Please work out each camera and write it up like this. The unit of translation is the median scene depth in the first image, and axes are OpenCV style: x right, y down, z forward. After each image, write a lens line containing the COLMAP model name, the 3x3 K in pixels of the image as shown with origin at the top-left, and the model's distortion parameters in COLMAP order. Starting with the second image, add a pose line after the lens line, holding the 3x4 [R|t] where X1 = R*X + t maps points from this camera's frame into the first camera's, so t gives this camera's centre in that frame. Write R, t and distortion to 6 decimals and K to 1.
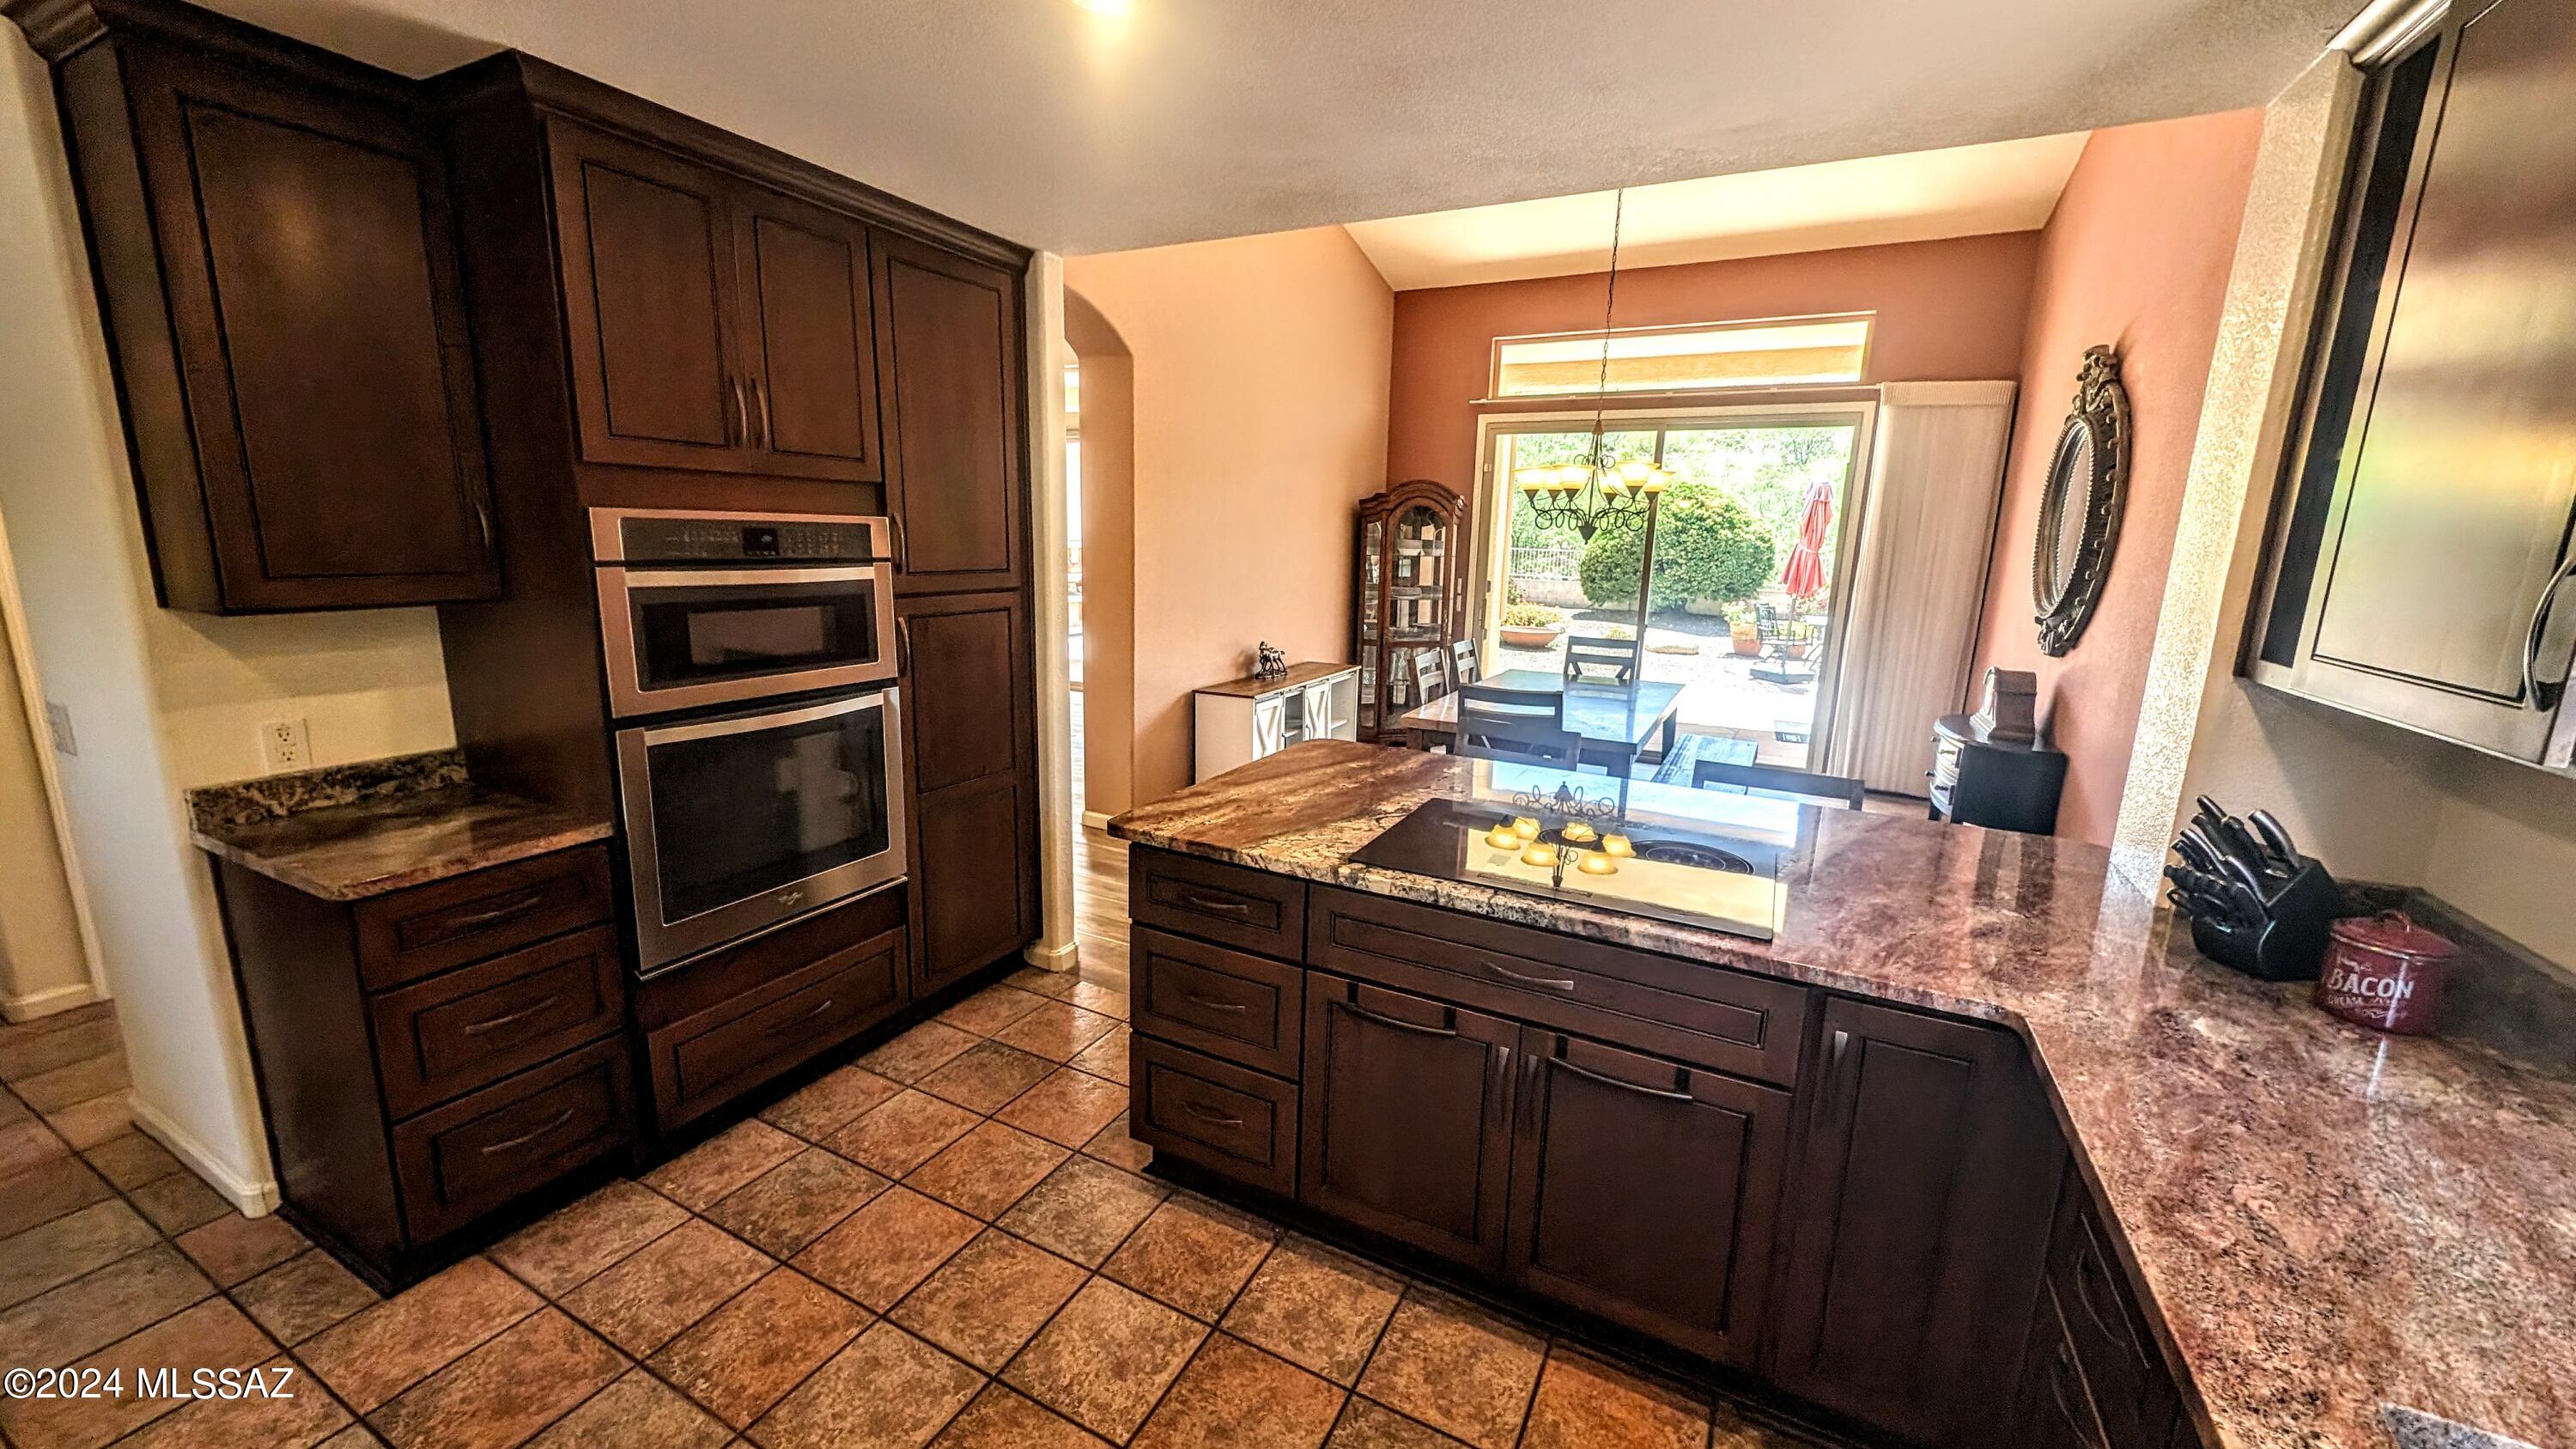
lens RADIAL K [[973.3, 0, 1274.6], [0, 973.3, 719.6], [0, 0, 1]] dist [0.004273, -0.001848]
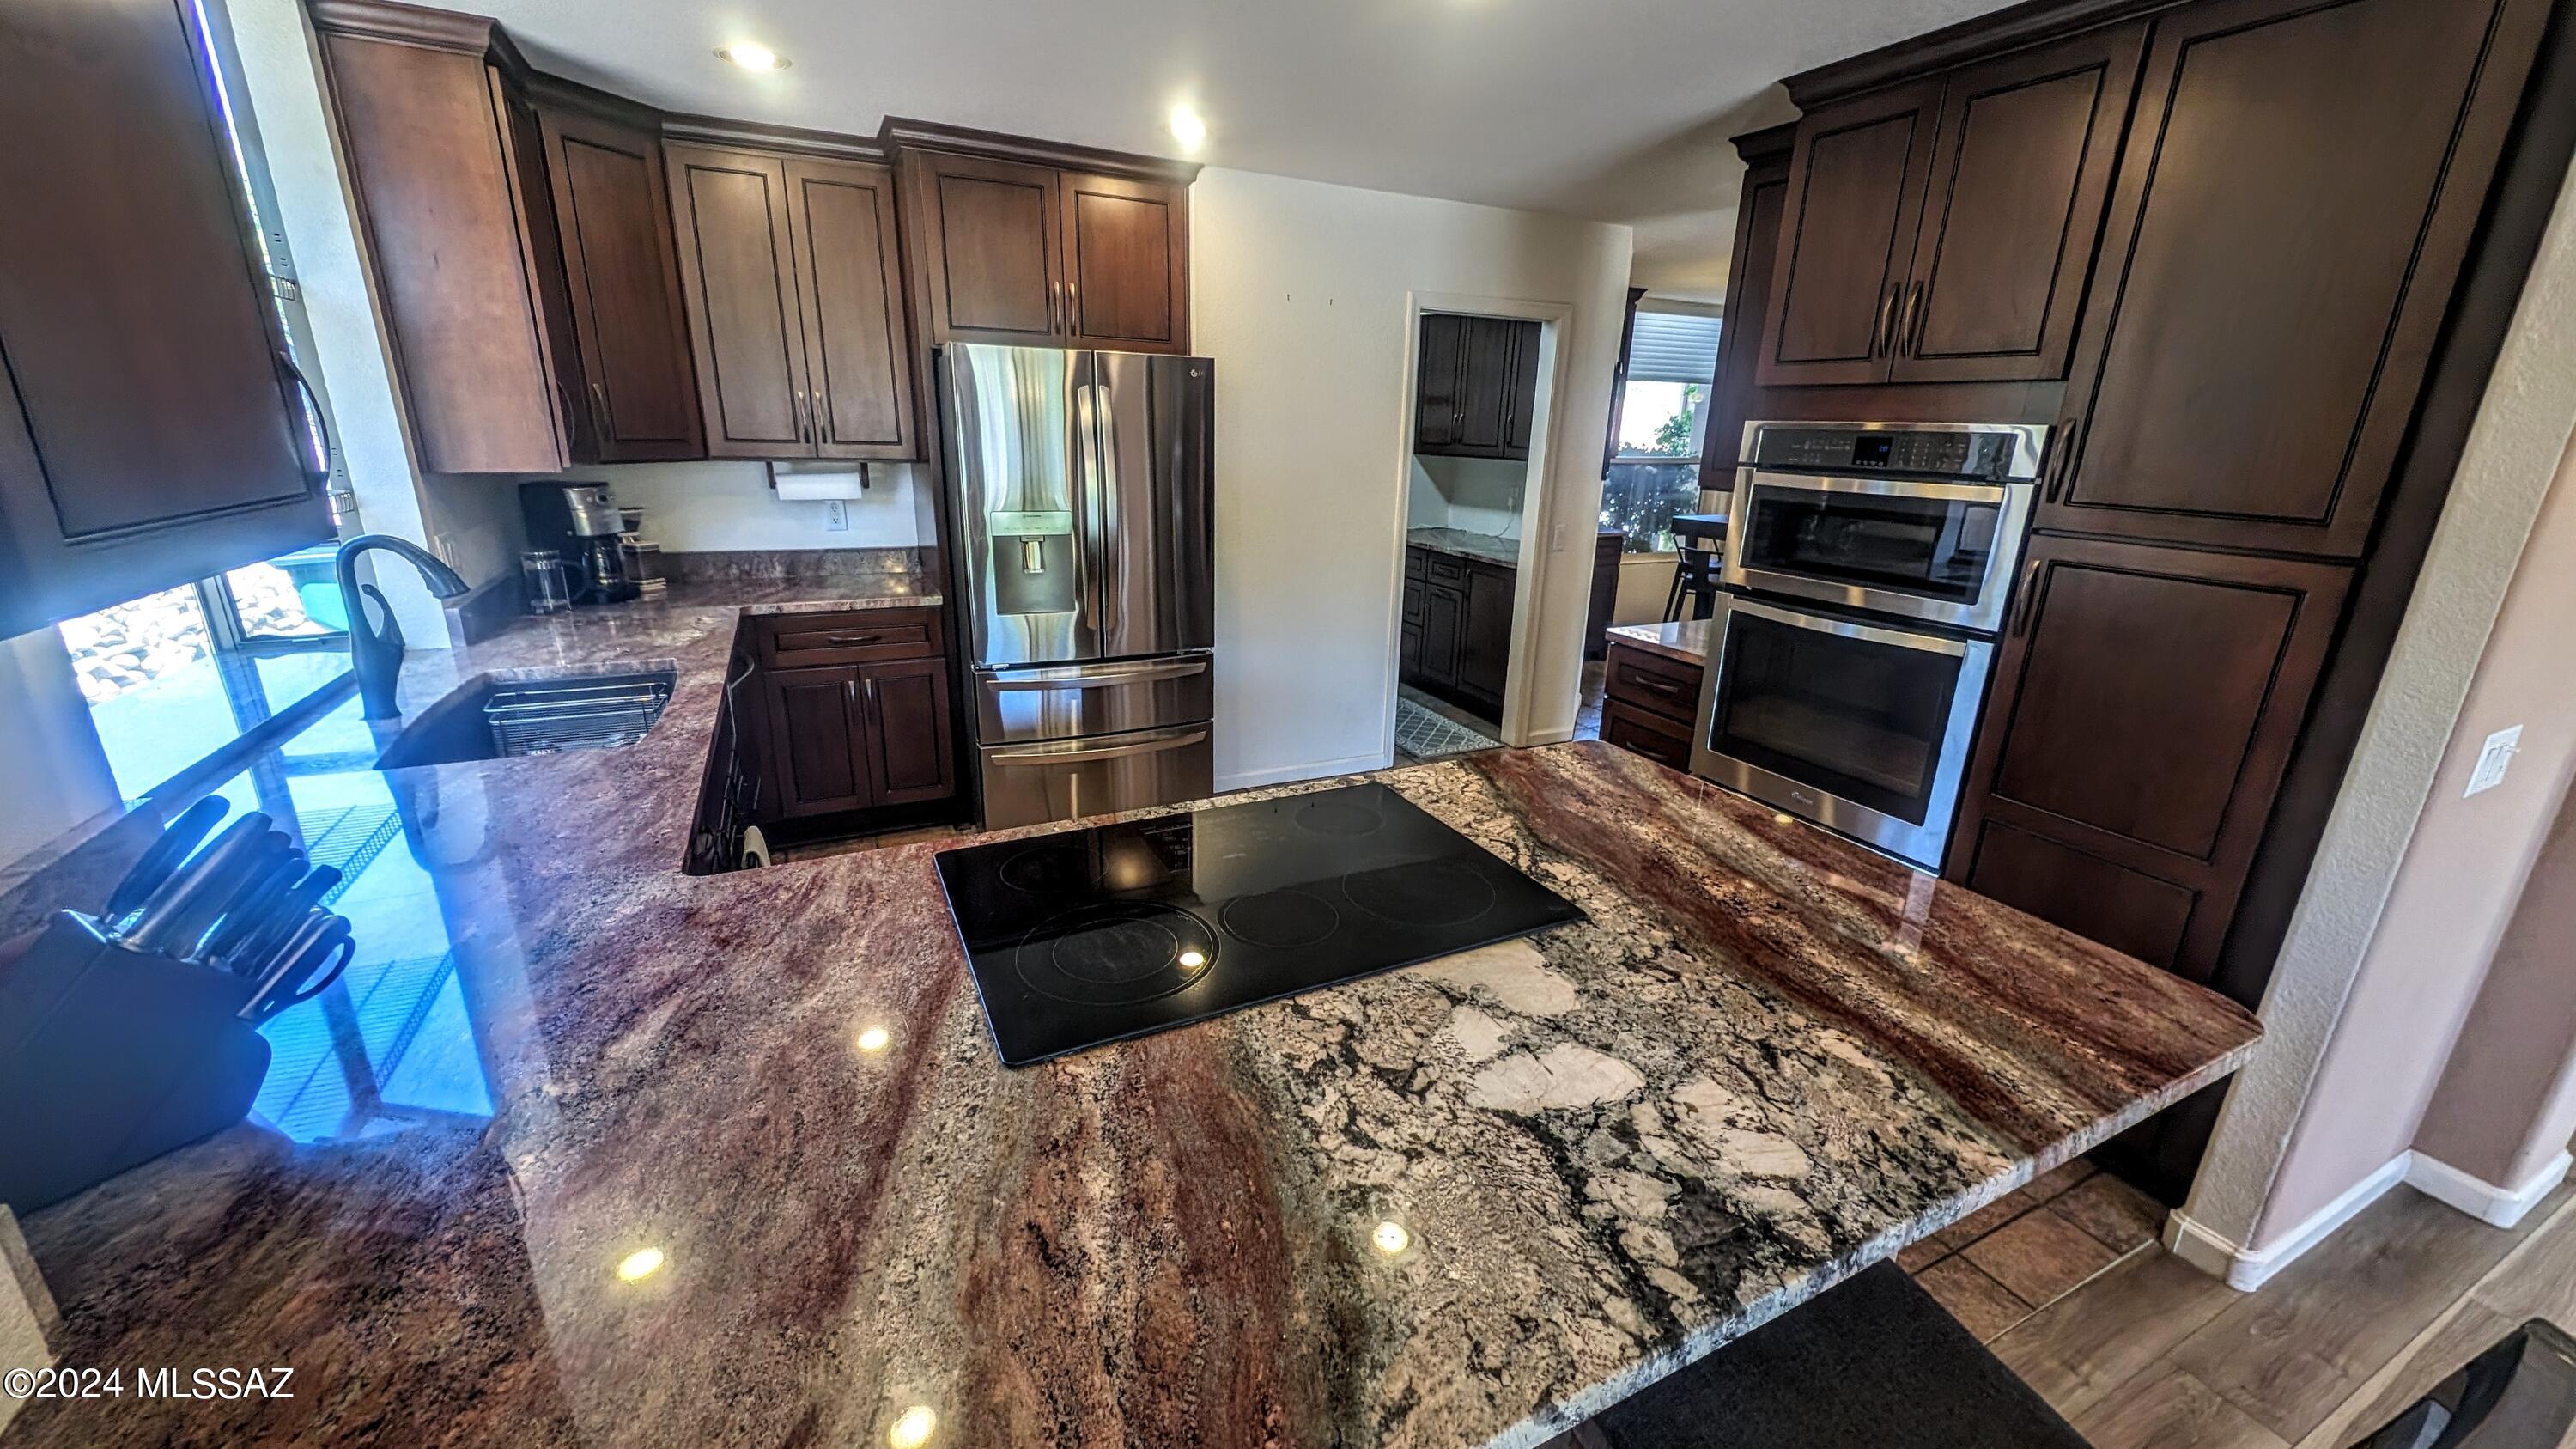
lens RADIAL K [[973.3, 0, 1288.1], [0, 973.3, 731.0], [0, 0, 1]] dist [0.004273, -0.001848]
pose [[-0.584735, 0.205542, -0.784753, 0.702902], [-0.197750, 0.902071, 0.383617, -0.195756], [0.786753, 0.379499, -0.486826, 1.161387]]
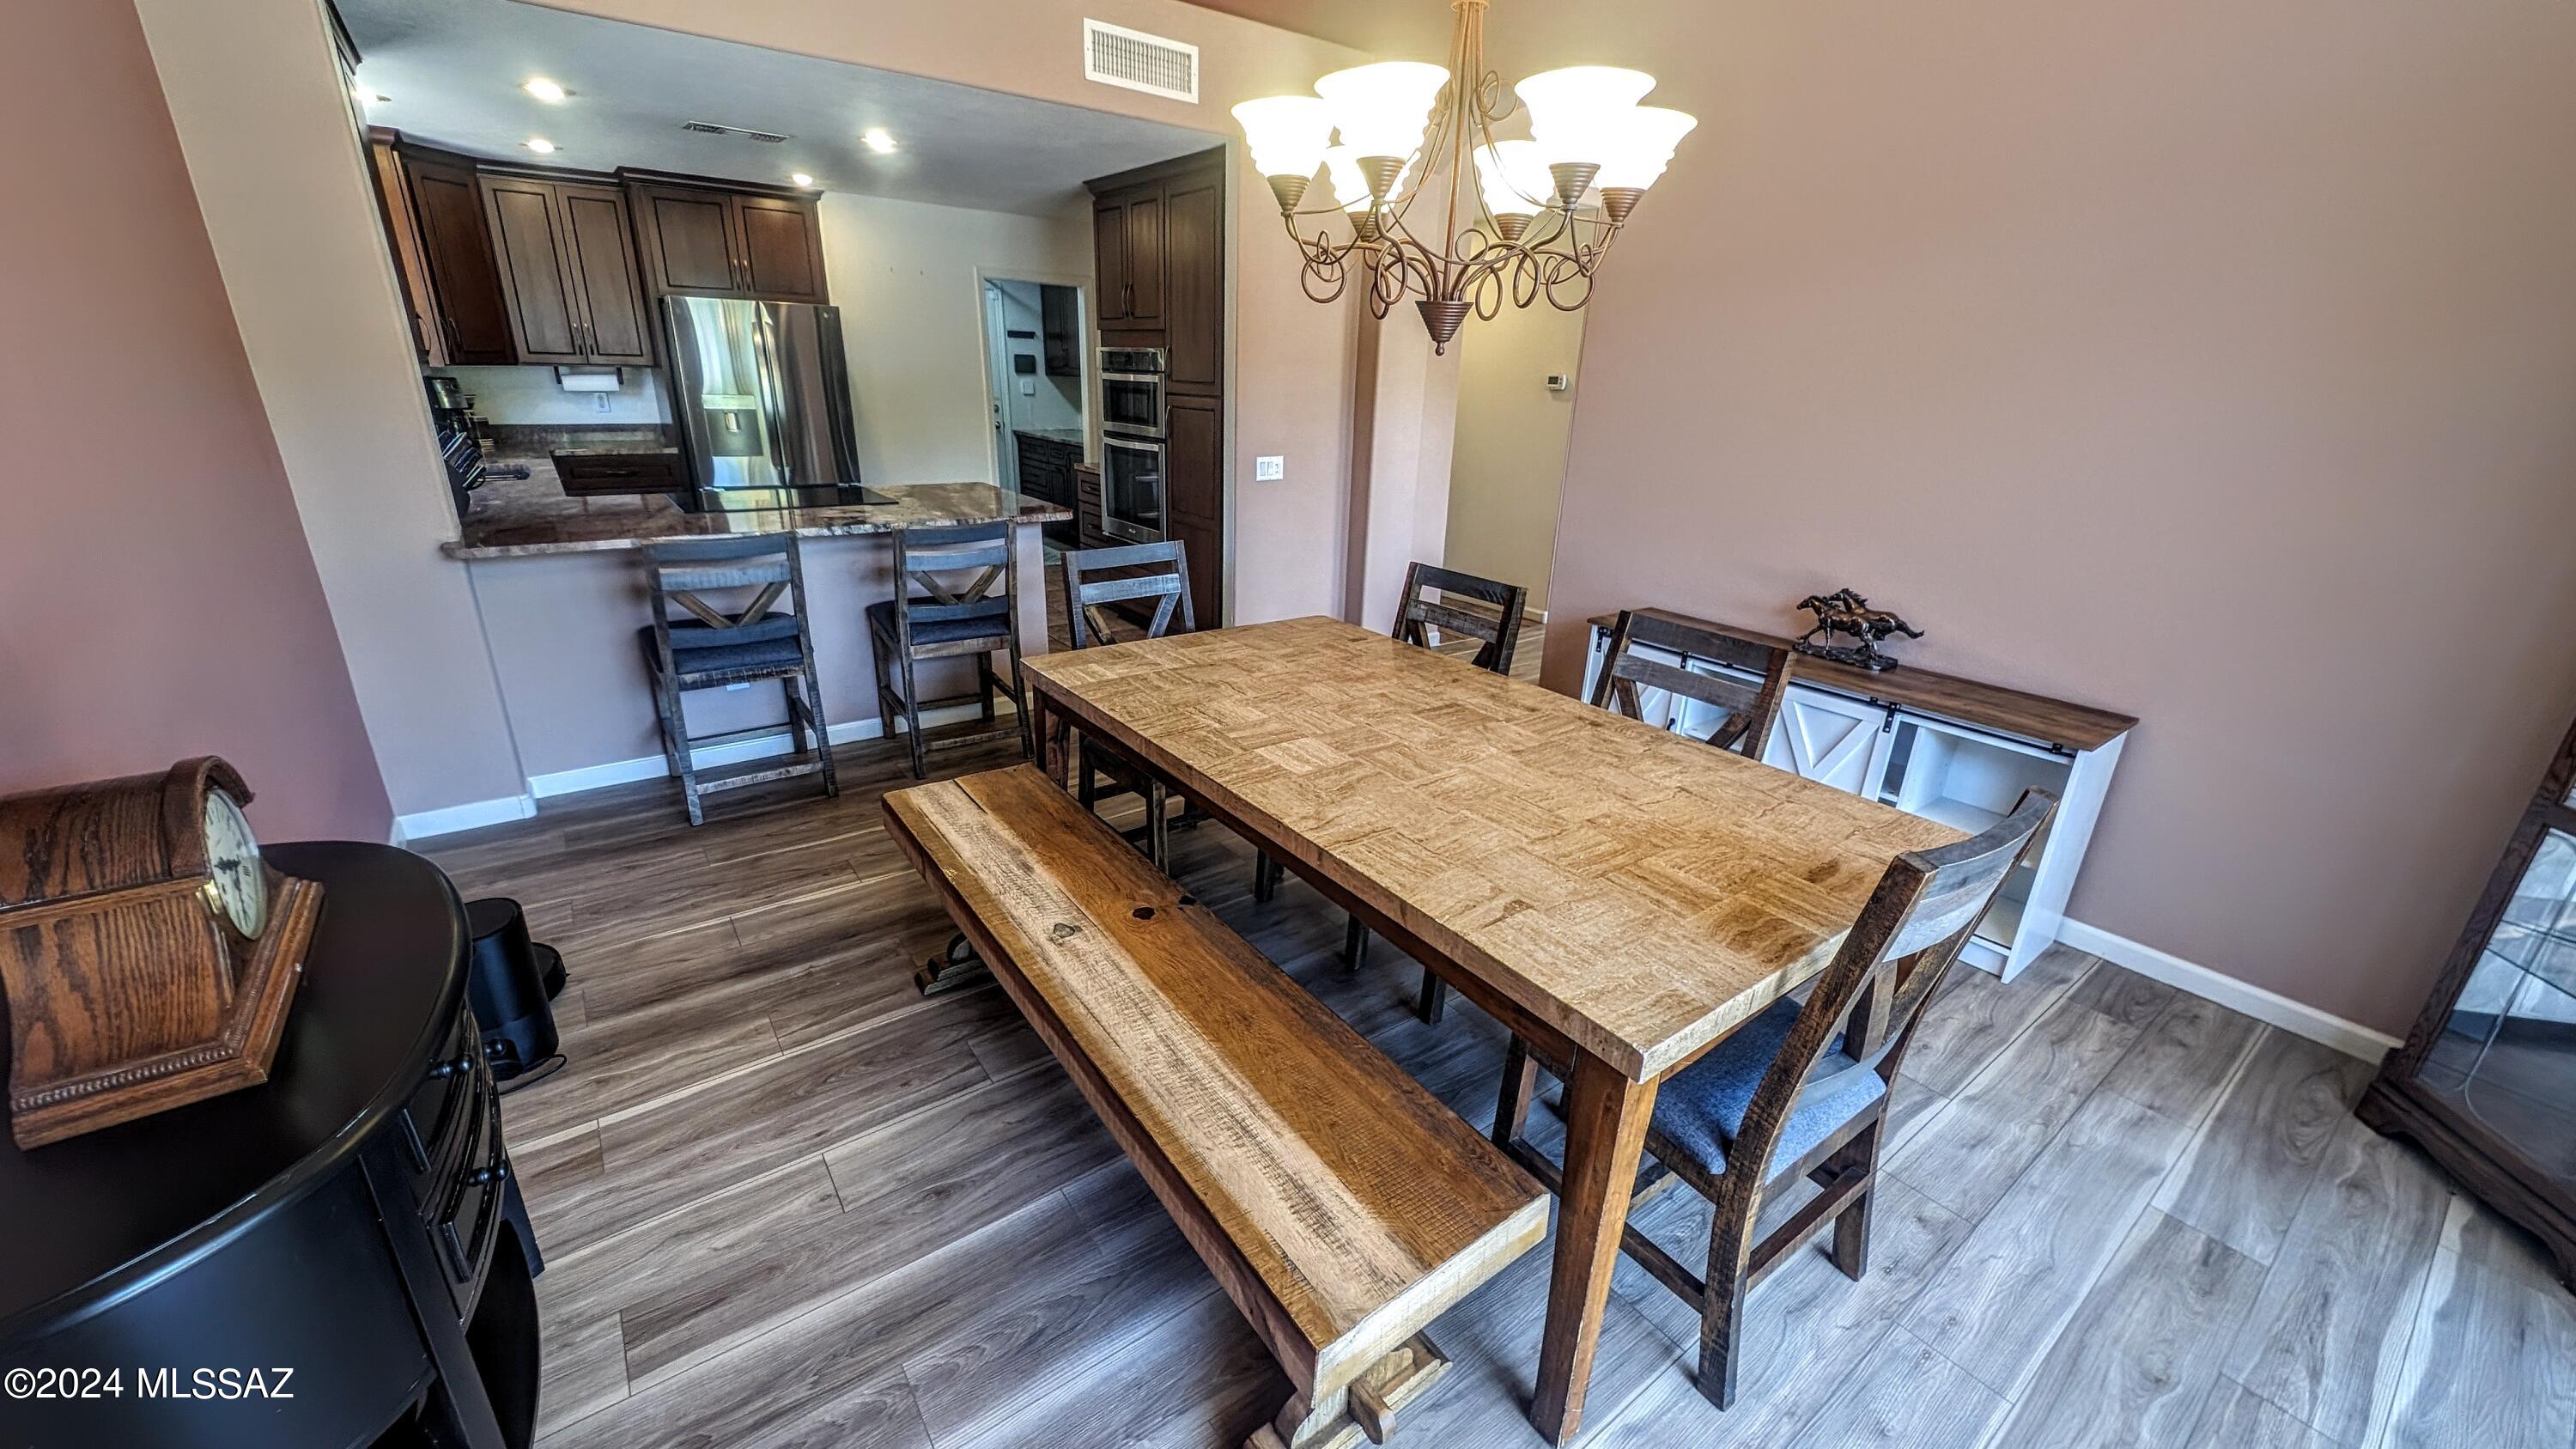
lens RADIAL K [[973.3, 0, 1269.3], [0, 973.3, 731.1], [0, 0, 1]] dist [0.004273, -0.001848]
pose [[-0.428766, 0.282813, -0.858008, 1.526074], [-0.218755, 0.888972, 0.402336, -0.407674], [0.876531, 0.360201, -0.319294, 2.367420]]
